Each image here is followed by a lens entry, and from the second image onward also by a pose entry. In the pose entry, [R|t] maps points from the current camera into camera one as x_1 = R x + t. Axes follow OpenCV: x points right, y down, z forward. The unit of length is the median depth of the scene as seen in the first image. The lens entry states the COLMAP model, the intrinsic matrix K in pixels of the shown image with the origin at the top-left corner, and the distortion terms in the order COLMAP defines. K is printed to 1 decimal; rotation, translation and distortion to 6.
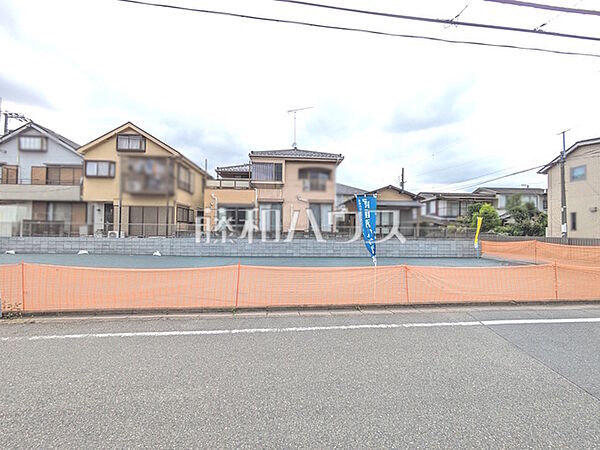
lens RADIAL K [[233.0, 0, 312.5], [0, 233.0, 234.7], [0, 0, 1]] dist [0.000880, 0.000107]
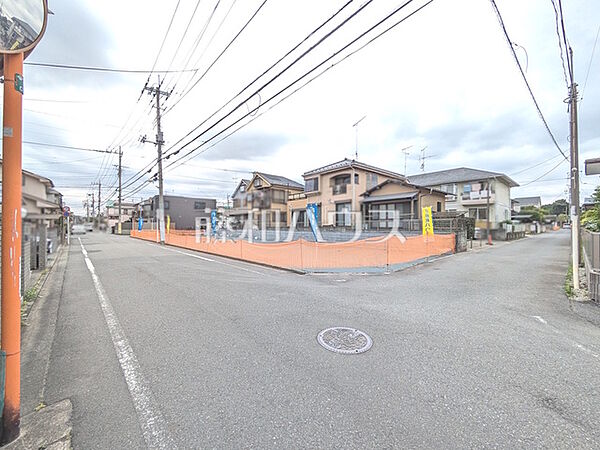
lens RADIAL K [[236.1, 0, 300.0], [0, 236.1, 225.0], [0, 0, 1]] dist [0.001853, 0.000183]
pose [[0.603575, -0.018476, -0.797092, 0.944530], [-0.001152, 0.999710, -0.024045, 0.012725], [0.797305, 0.015431, 0.603379, 0.070046]]
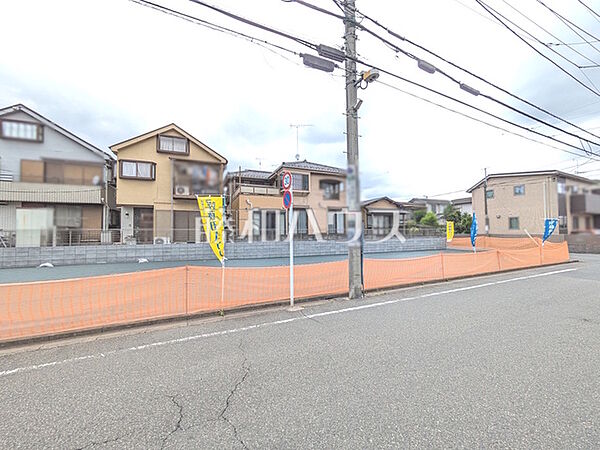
lens RADIAL K [[224.7, 0, 300.8], [0, 224.7, 236.8], [0, 0, 1]] dist [0.000269, 0.000025]
pose [[0.948366, -0.023412, 0.316314, -0.538422], [0.021602, 0.999724, 0.009226, -0.011554], [-0.316443, -0.001917, 0.948610, -0.042507]]
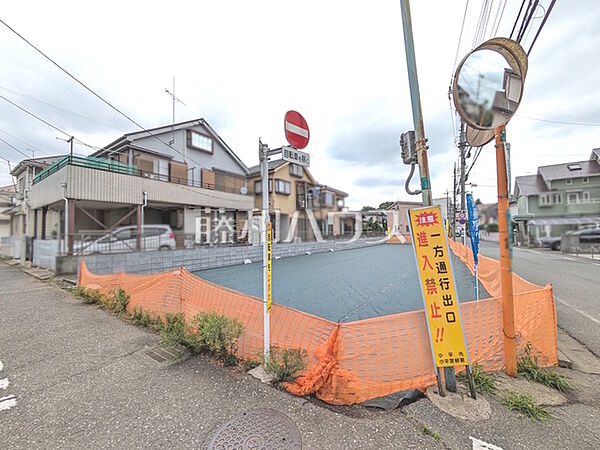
lens RADIAL K [[236.1, 0, 300.0], [0, 236.1, 225.0], [0, 0, 1]] dist [0.001853, 0.000183]
pose [[0.600145, 0.009271, 0.799837, -1.685940], [0.041994, 0.998189, -0.043080, -0.024225], [-0.798788, 0.059443, 0.598669, 0.186292]]
